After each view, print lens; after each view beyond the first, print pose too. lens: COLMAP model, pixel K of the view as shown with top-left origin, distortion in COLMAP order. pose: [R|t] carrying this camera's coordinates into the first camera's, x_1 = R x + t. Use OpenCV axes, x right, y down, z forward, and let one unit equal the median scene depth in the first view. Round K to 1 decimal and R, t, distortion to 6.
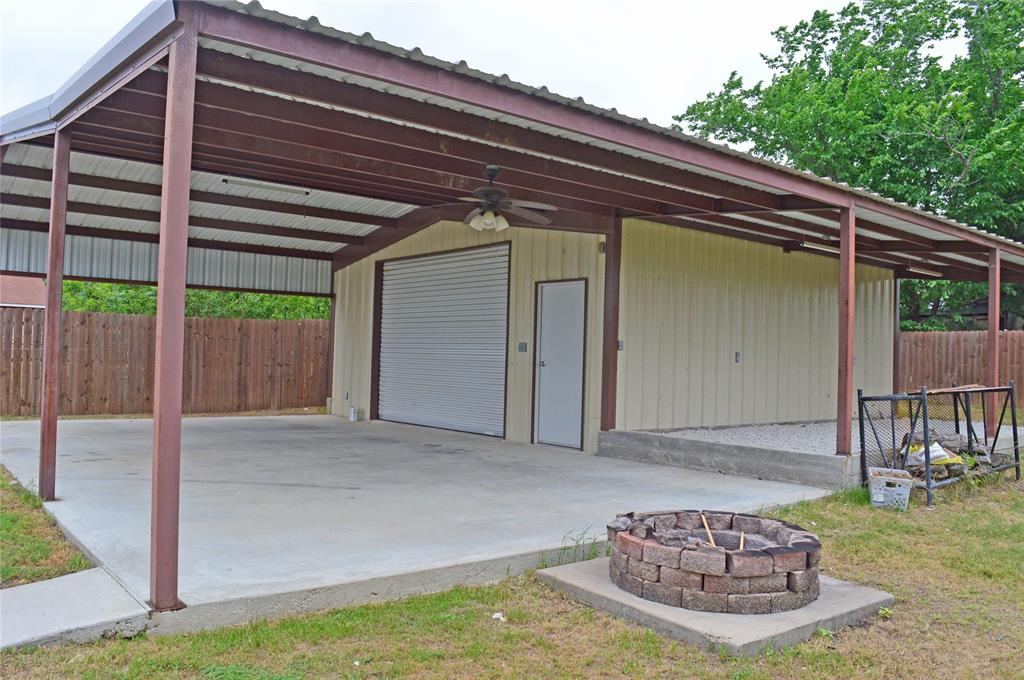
lens RADIAL K [[804.2, 0, 512.0], [0, 804.2, 340.0], [0, 0, 1]] dist [-0.071821, 0.001077]
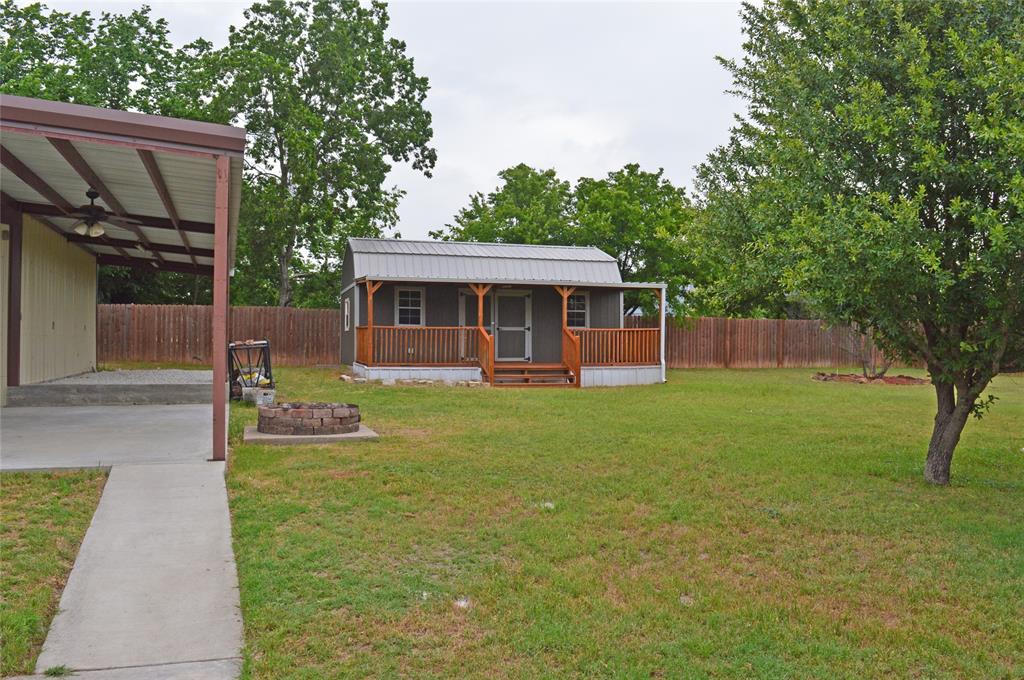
lens RADIAL K [[804.2, 0, 512.0], [0, 804.2, 340.0], [0, 0, 1]] dist [-0.071821, 0.001077]
pose [[0.346841, -0.023133, 0.937639, -0.410856], [-0.017143, 0.999372, 0.030998, -0.004144], [-0.937767, -0.026826, 0.346227, -0.070280]]
